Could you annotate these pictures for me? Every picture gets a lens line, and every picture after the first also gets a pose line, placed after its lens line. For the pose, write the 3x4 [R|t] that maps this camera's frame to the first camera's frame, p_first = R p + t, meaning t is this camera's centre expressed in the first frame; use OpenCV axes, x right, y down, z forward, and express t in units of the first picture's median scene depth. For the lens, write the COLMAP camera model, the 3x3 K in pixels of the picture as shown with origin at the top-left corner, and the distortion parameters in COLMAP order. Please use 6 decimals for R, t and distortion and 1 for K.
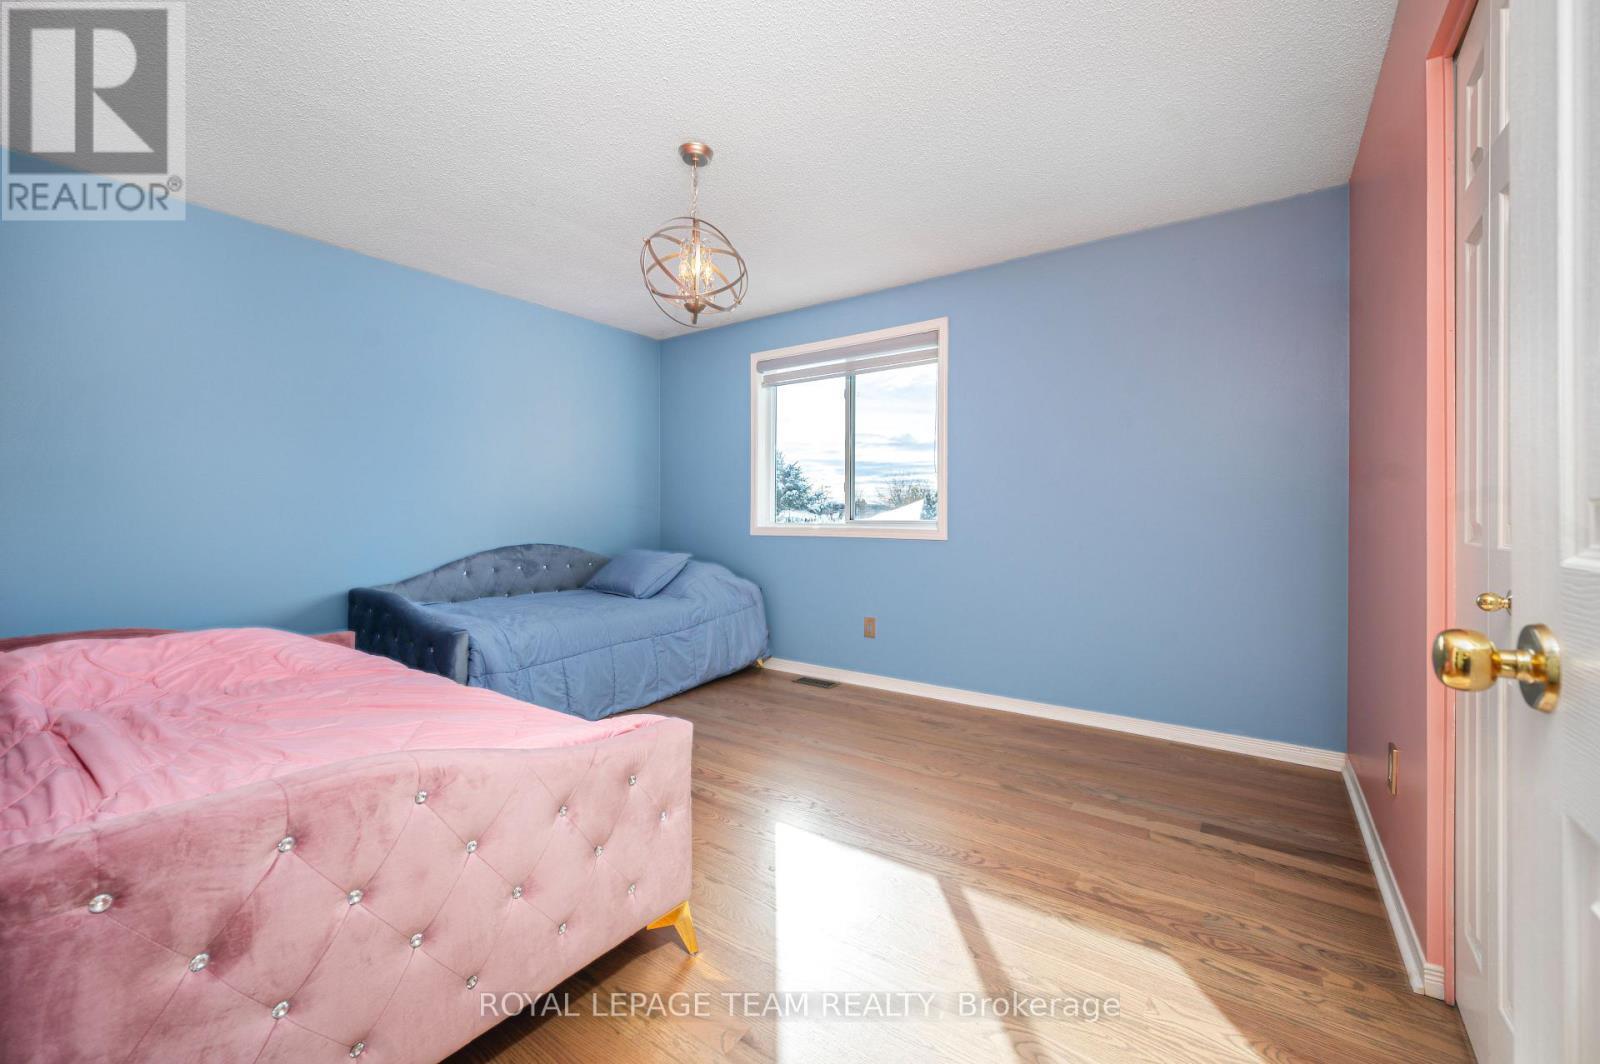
lens RADIAL K [[638.2, 0, 794.7], [0, 638.2, 521.3], [0, 0, 1]] dist [0.000347, 0.000089]
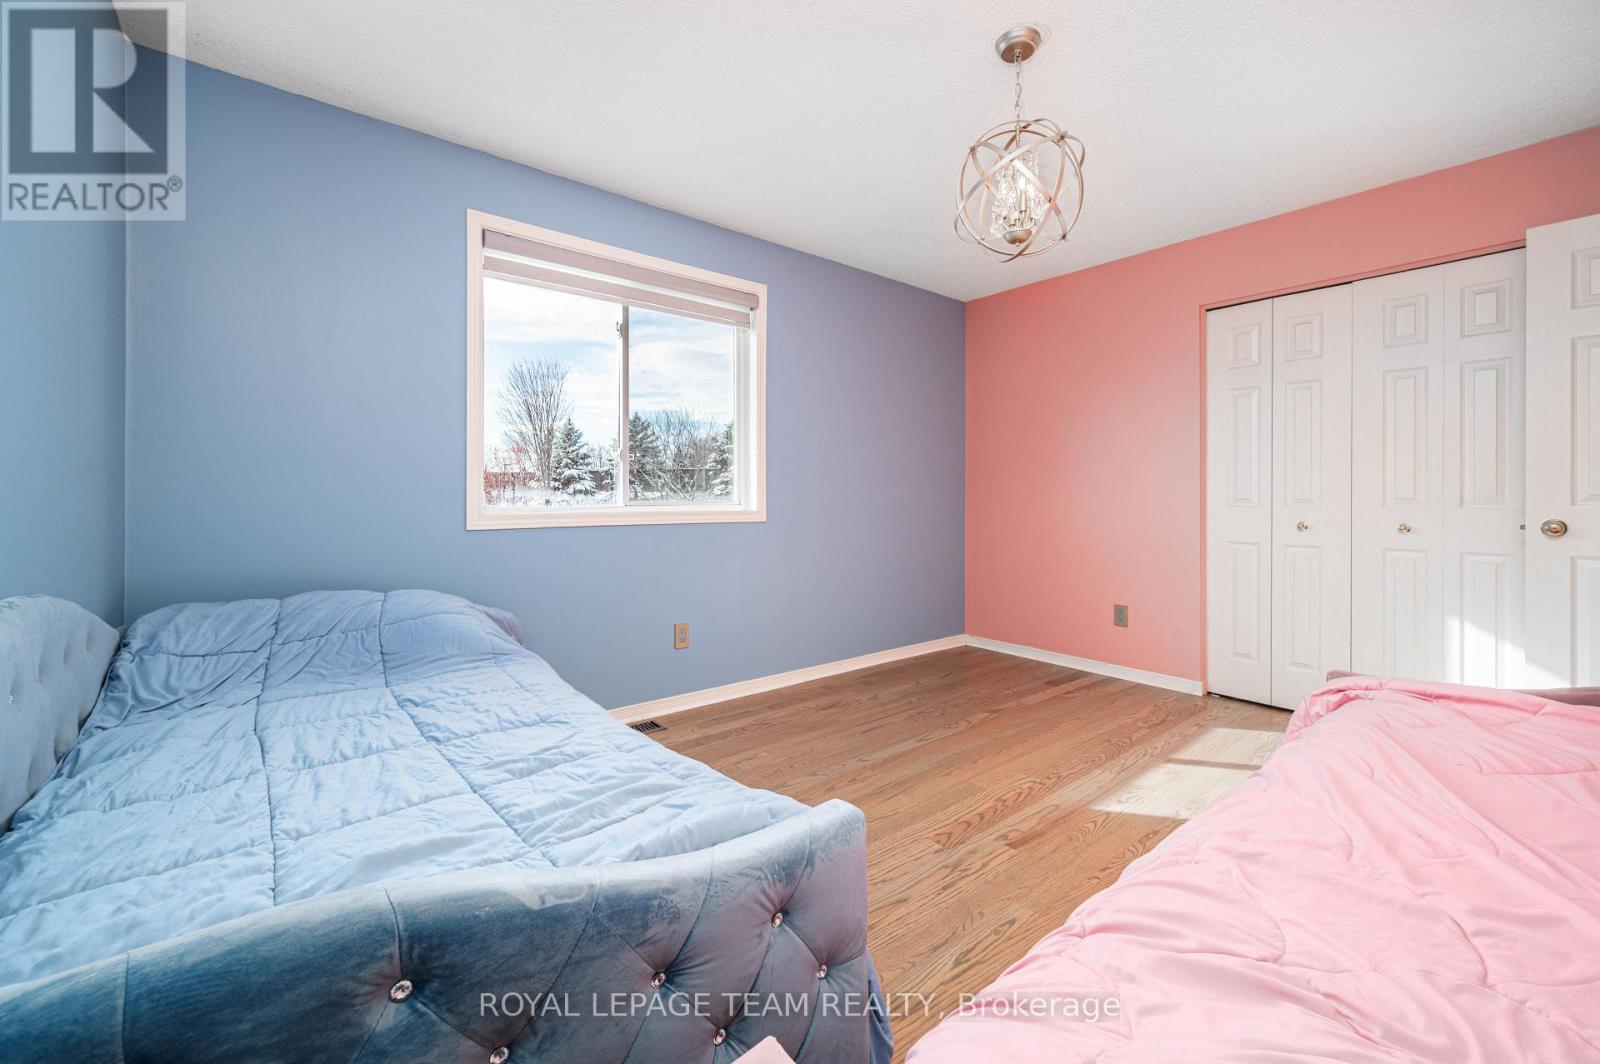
lens RADIAL K [[636.2, 0, 798.3], [0, 636.2, 502.2], [0, 0, 1]] dist [-0.000039, 0.000026]
pose [[0.266028, -0.004258, 0.963956, -0.668044], [0.010005, 0.999949, 0.001655, 0.000475], [-0.963913, 0.009205, 0.266056, 0.712917]]
